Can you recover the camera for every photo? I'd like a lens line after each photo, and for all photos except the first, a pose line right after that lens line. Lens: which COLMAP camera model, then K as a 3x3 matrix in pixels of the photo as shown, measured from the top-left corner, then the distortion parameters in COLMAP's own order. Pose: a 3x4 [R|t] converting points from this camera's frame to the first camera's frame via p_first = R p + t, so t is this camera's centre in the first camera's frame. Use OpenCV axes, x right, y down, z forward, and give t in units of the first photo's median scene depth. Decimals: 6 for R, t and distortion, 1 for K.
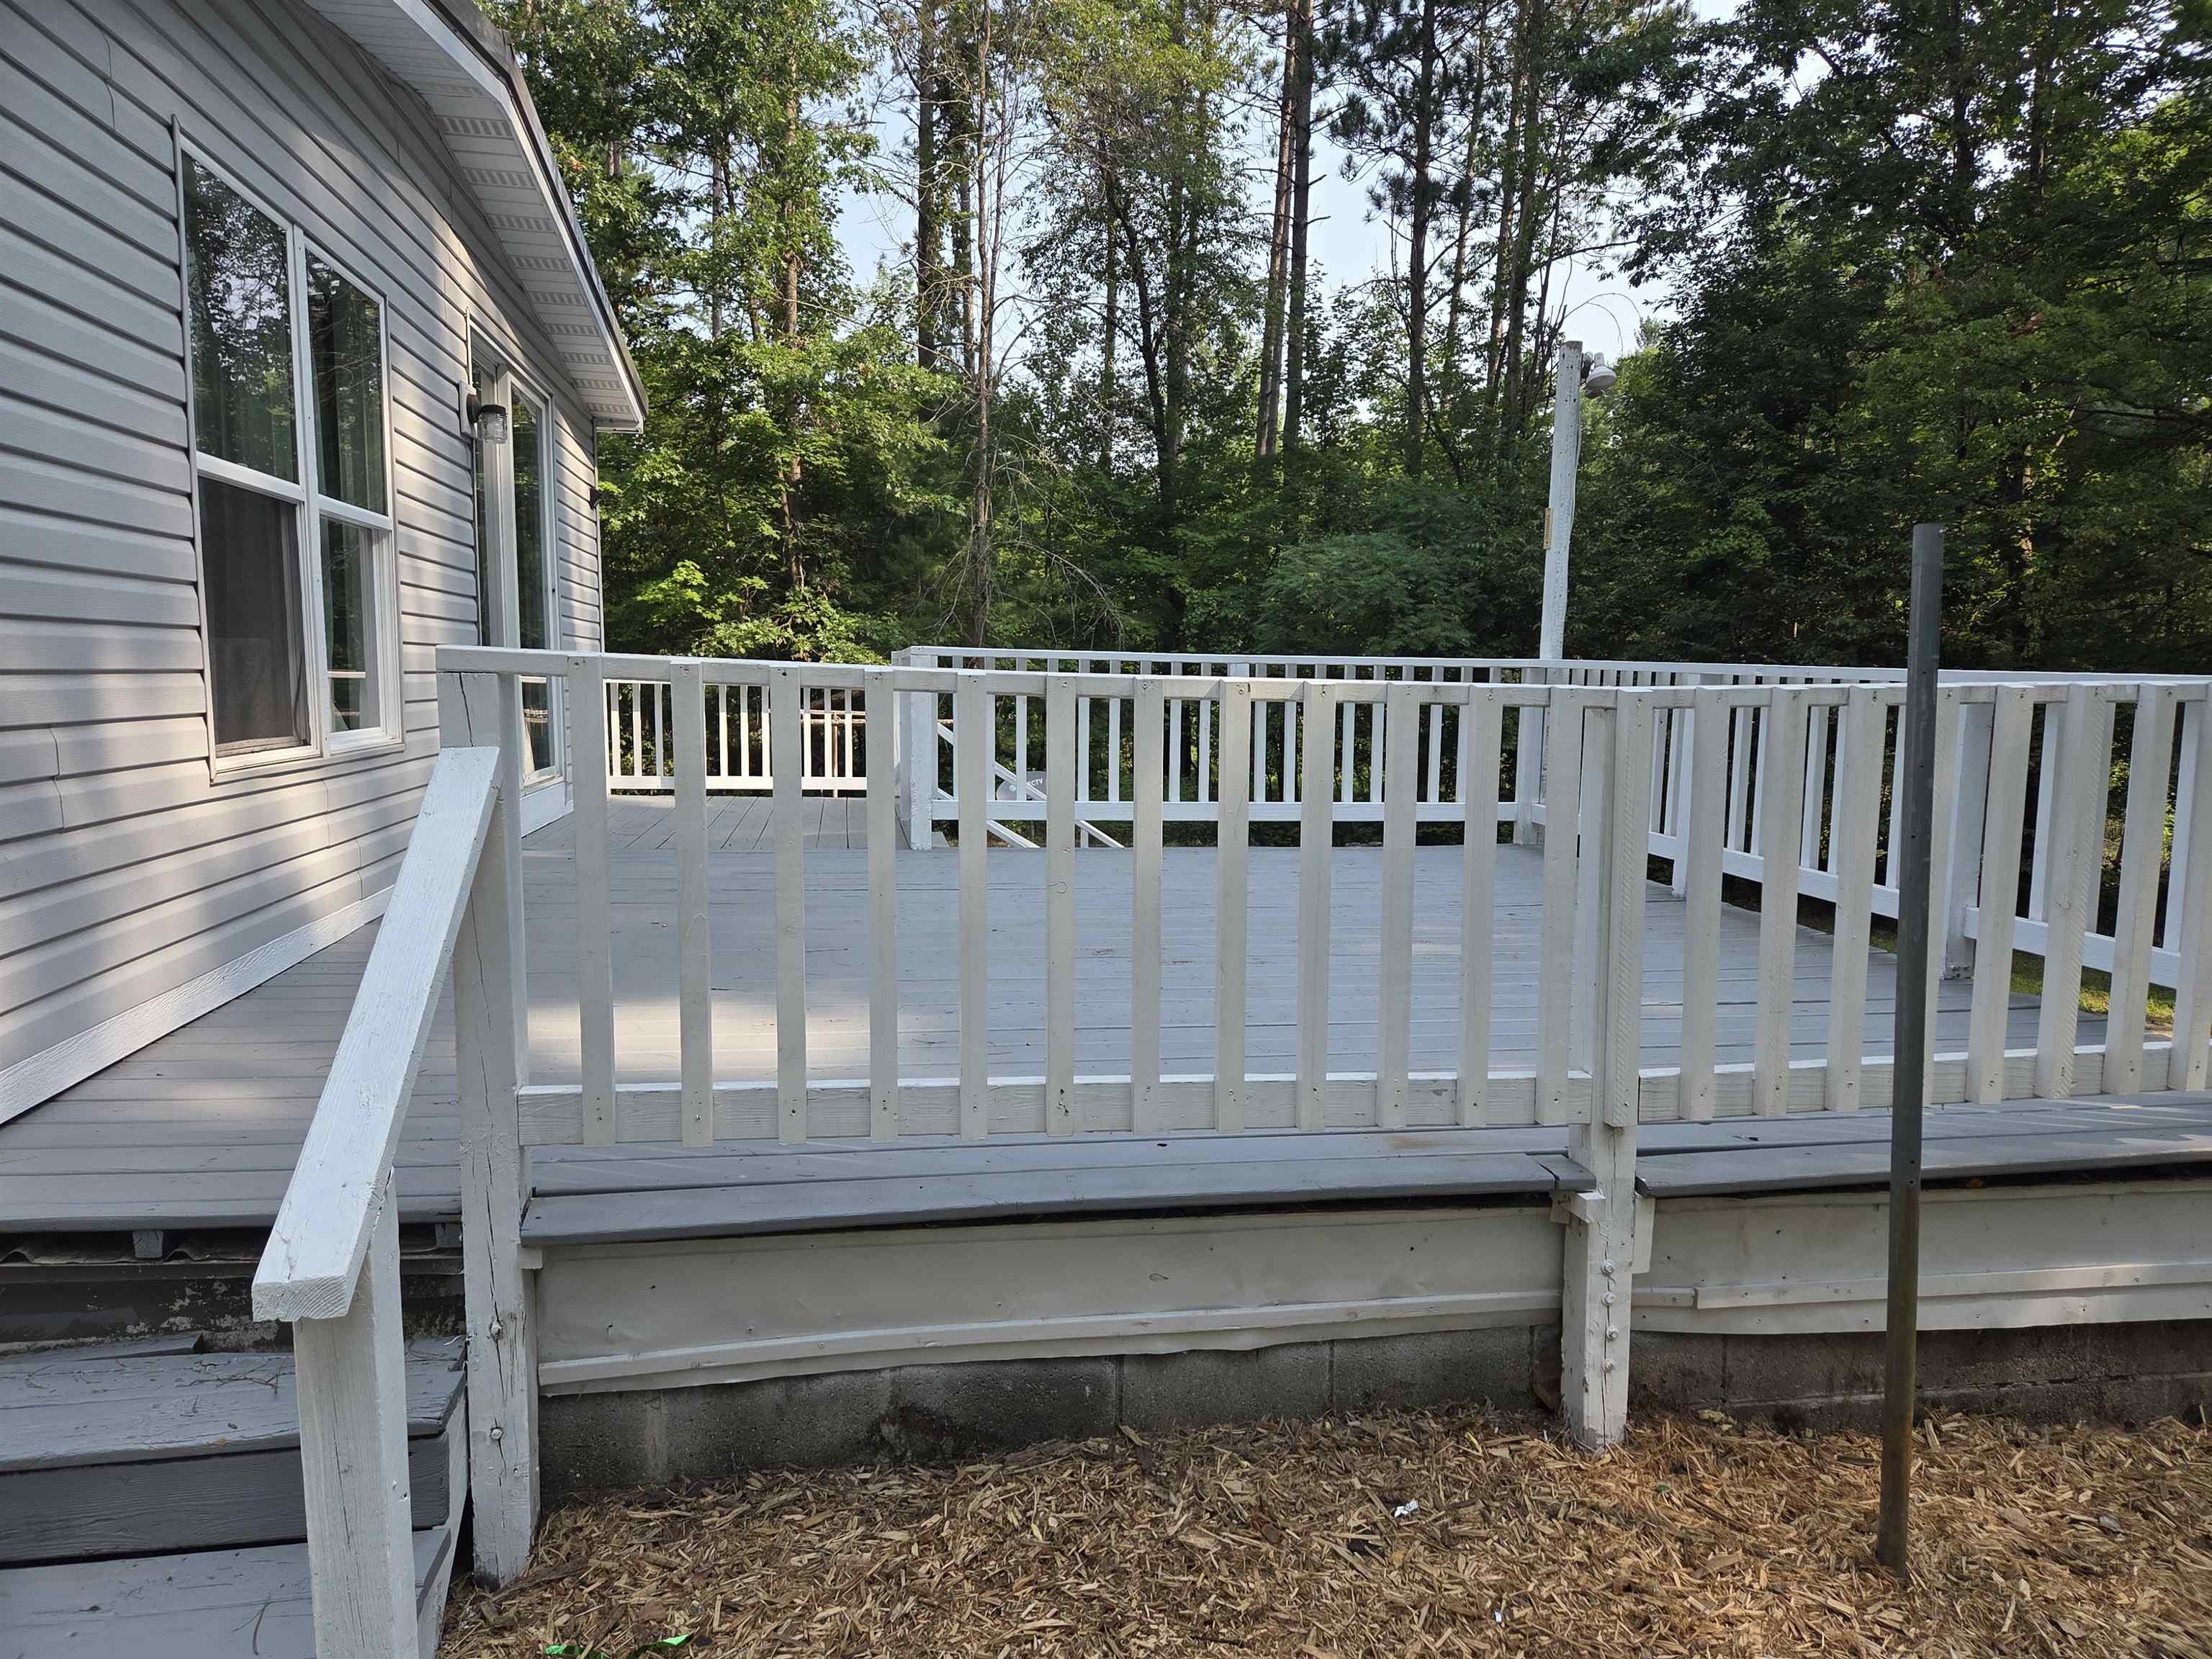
lens RADIAL K [[1473.5, 0, 1102.2], [0, 1473.5, 836.5], [0, 0, 1]] dist [0.053517, -0.011206]
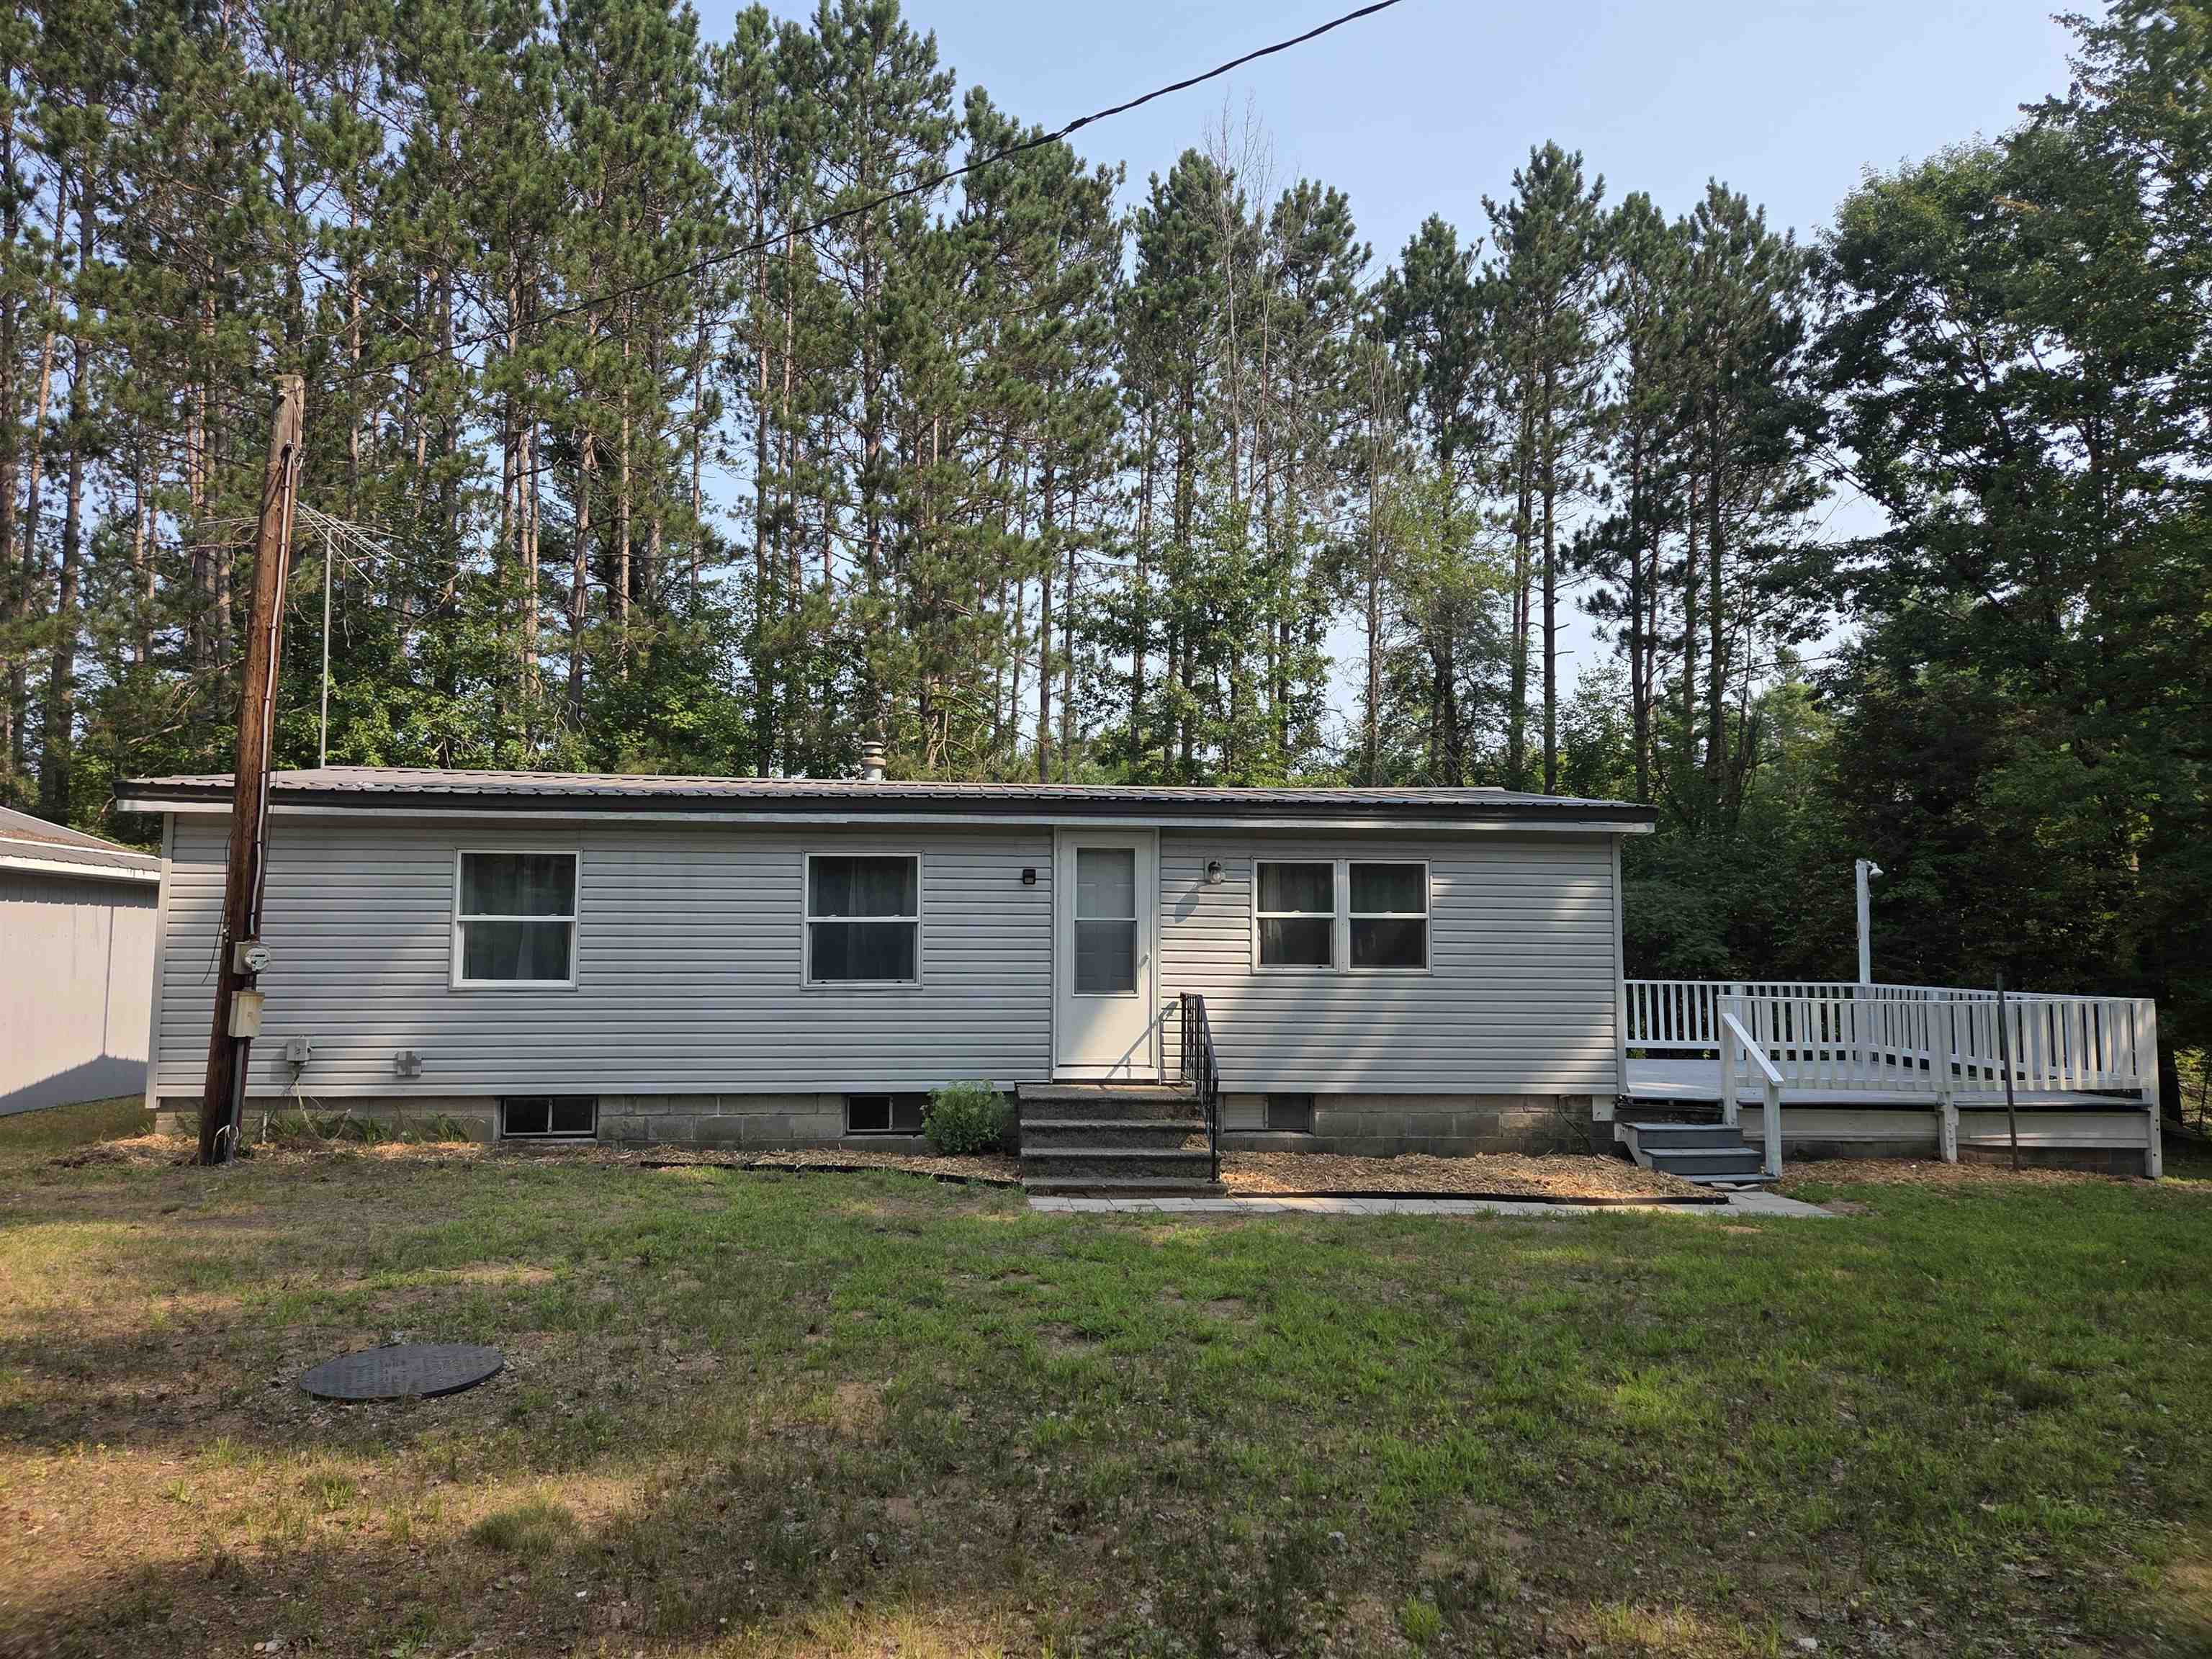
lens RADIAL K [[1473.5, 0, 1105.0], [0, 1473.5, 824.2], [0, 0, 1]] dist [0.053517, -0.011206]
pose [[0.996246, -0.014370, -0.085361, -0.683671], [-0.003833, 0.977834, -0.209345, 0.132438], [0.086478, 0.208887, 0.974109, -1.453337]]
